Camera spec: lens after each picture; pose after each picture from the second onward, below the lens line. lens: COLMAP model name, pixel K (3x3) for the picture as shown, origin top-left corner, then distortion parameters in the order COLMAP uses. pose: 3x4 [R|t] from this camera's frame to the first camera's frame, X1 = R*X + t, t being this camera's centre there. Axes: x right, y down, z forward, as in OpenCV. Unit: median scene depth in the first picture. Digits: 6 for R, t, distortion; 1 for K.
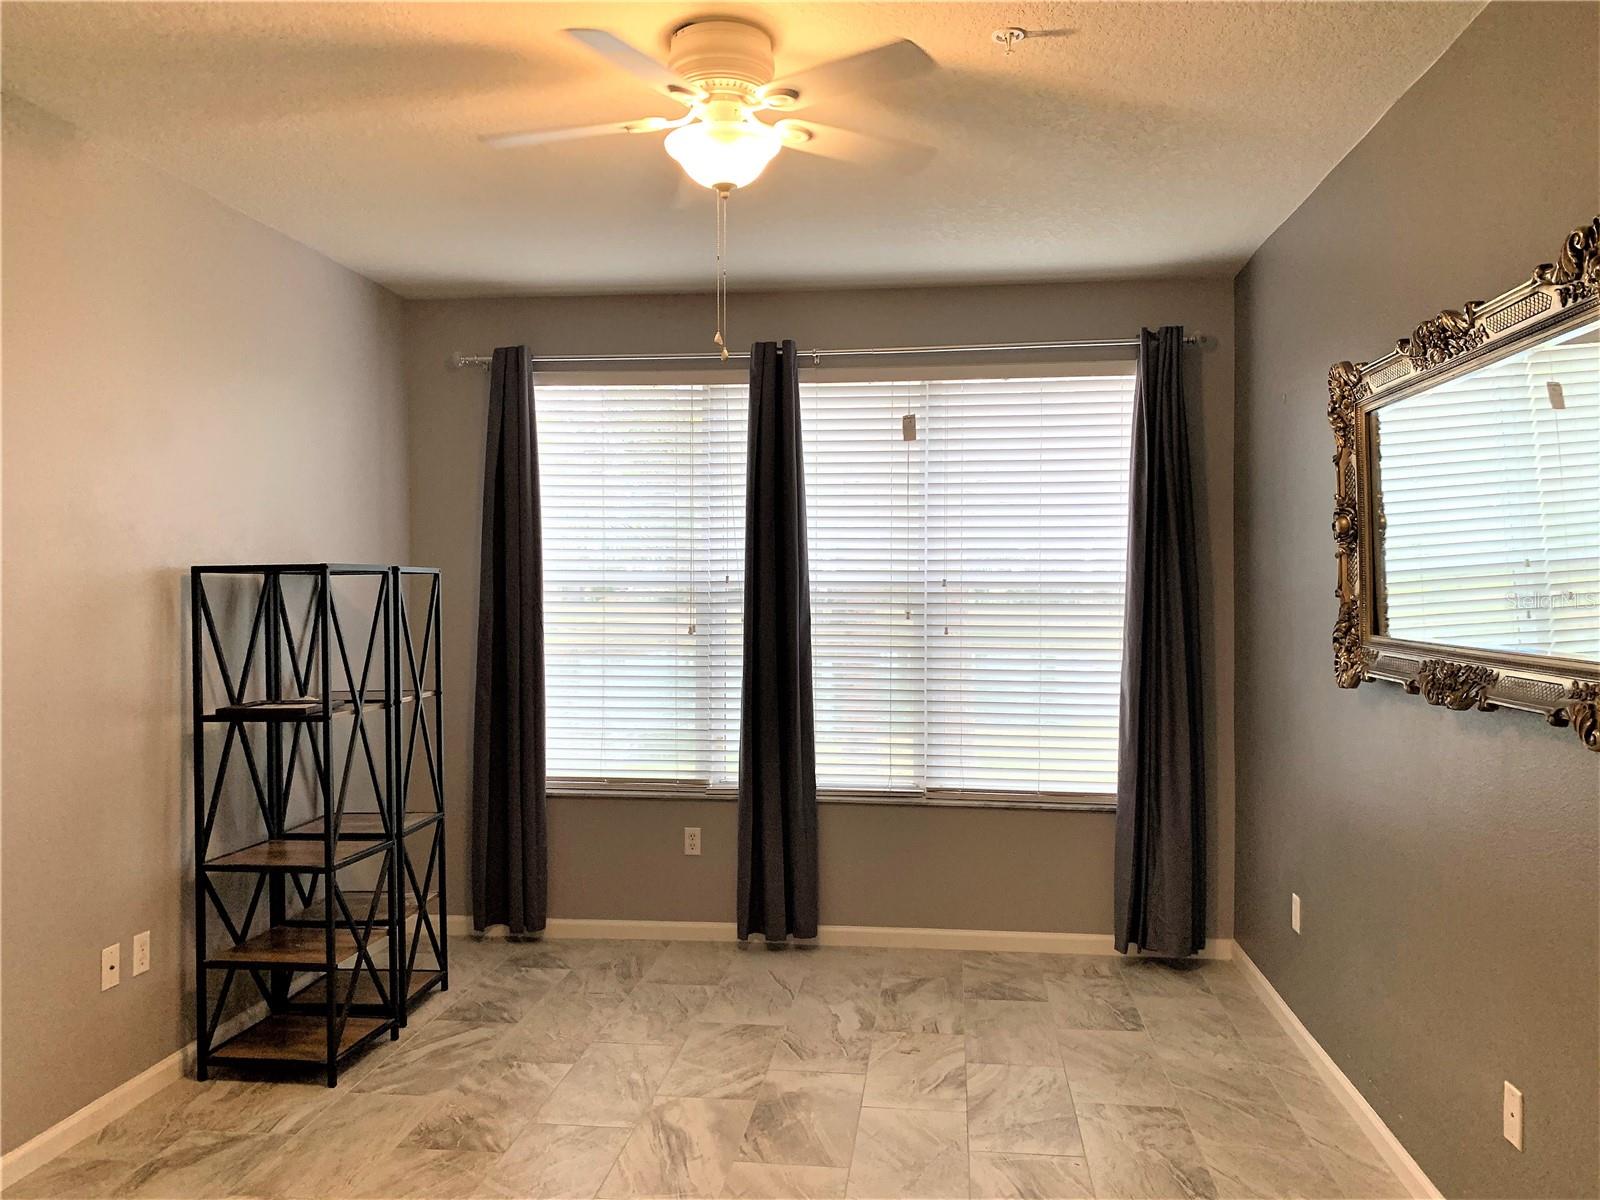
lens RADIAL K [[1242.3, 0, 800.6], [0, 1242.3, 590.9], [0, 0, 1]] dist [0.048231, -0.042774]
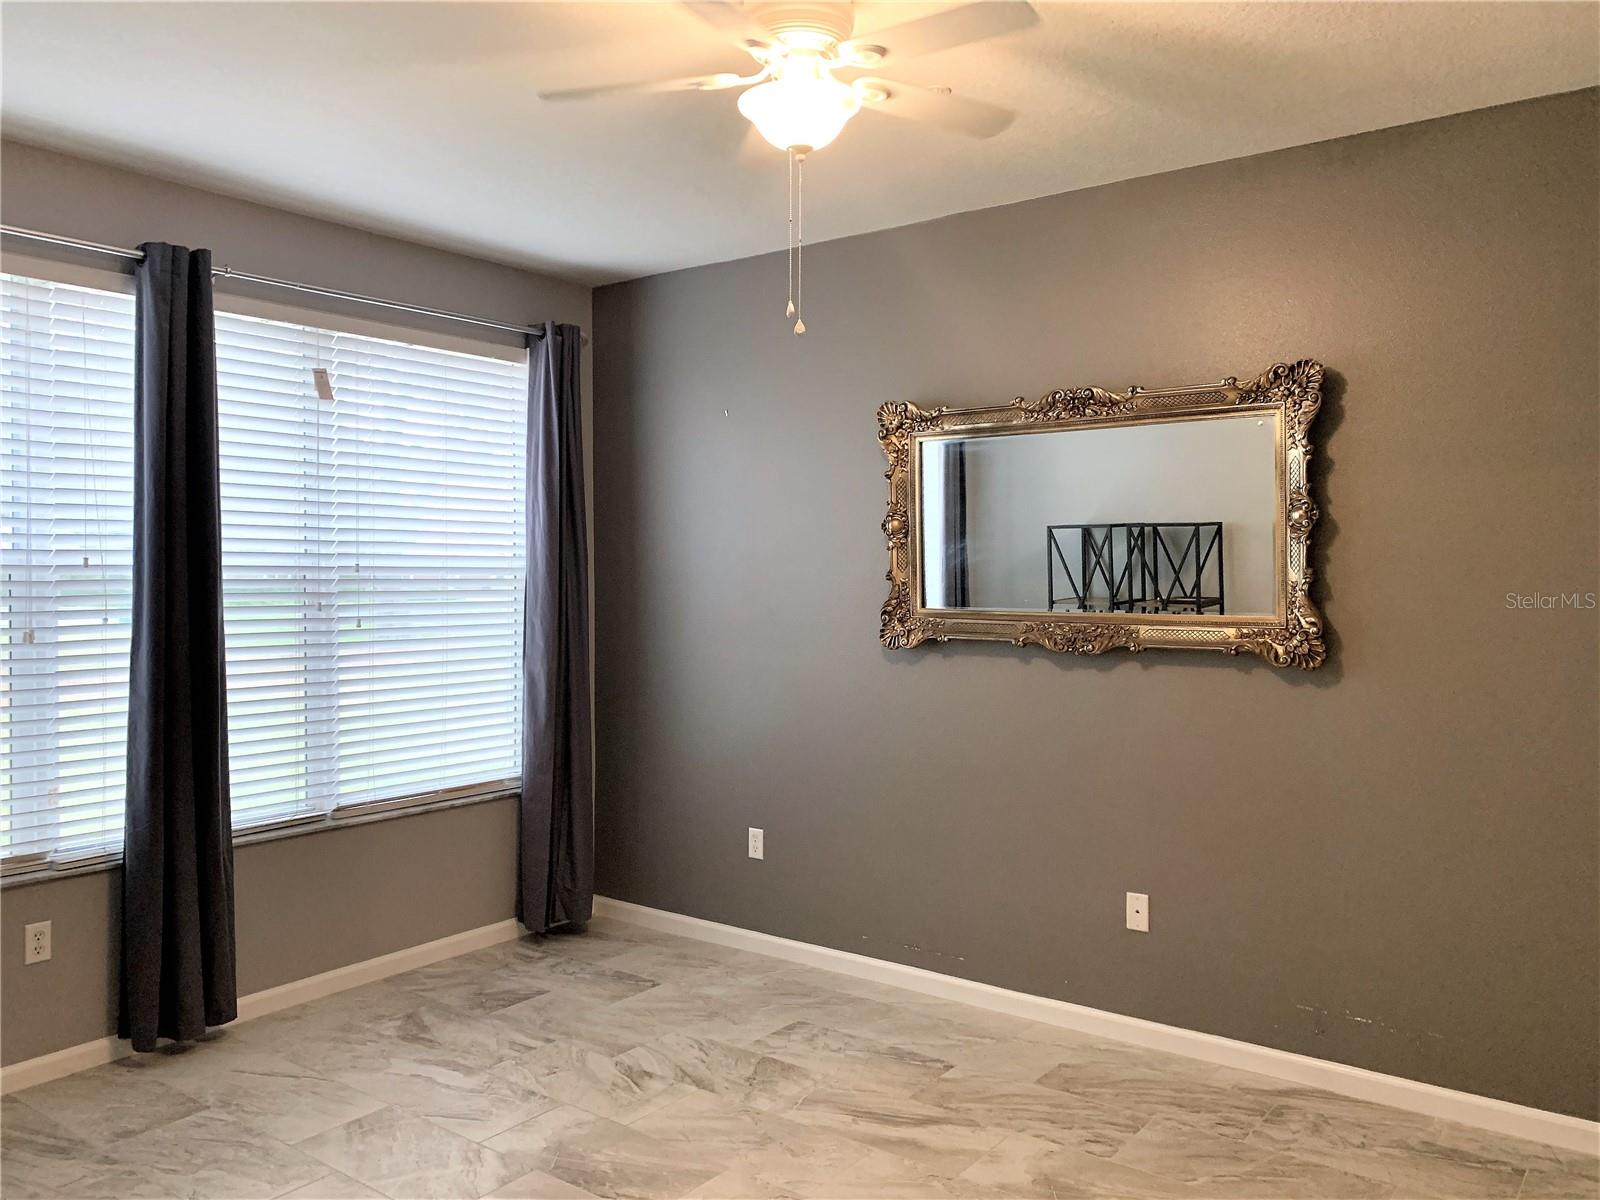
lens RADIAL K [[1242.3, 0, 795.0], [0, 1242.3, 607.5], [0, 0, 1]] dist [0.048231, -0.042774]
pose [[0.518424, -0.030088, 0.854594, -0.519353], [0.006658, 0.999493, 0.031151, -0.004712], [-0.855098, -0.010460, 0.518361, 0.311990]]
